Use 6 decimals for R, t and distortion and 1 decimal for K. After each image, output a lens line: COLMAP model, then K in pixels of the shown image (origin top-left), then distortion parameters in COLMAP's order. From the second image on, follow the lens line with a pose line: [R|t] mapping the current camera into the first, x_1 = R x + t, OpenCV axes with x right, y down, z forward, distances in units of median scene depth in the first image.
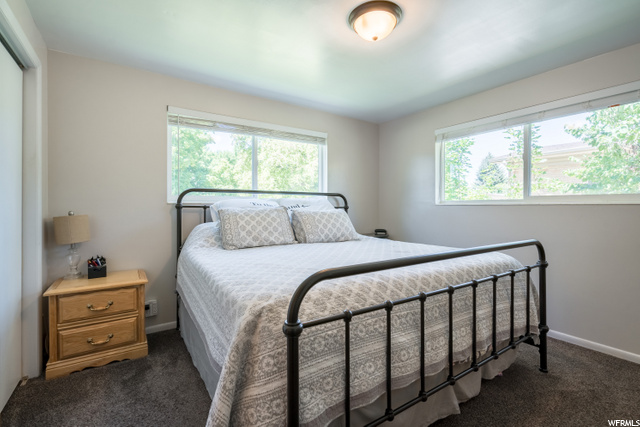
lens RADIAL K [[294.5, 0, 320.8], [0, 294.5, 207.2], [0, 0, 1]] dist [0.001085, -0.000050]
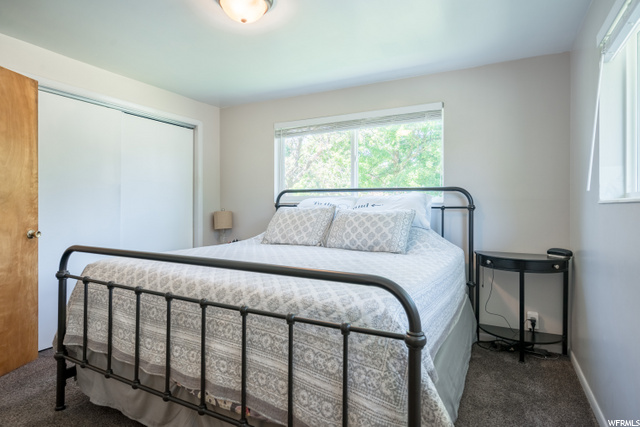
lens RADIAL K [[350.4, 0, 320.9], [0, 350.4, 213.4], [0, 0, 1]] dist [-0.005580, -0.000005]
pose [[0.471422, 0.019326, -0.881696, 0.847102], [-0.007257, 0.999811, 0.018035, 0.002212], [0.881878, -0.002104, 0.471473, 0.481822]]
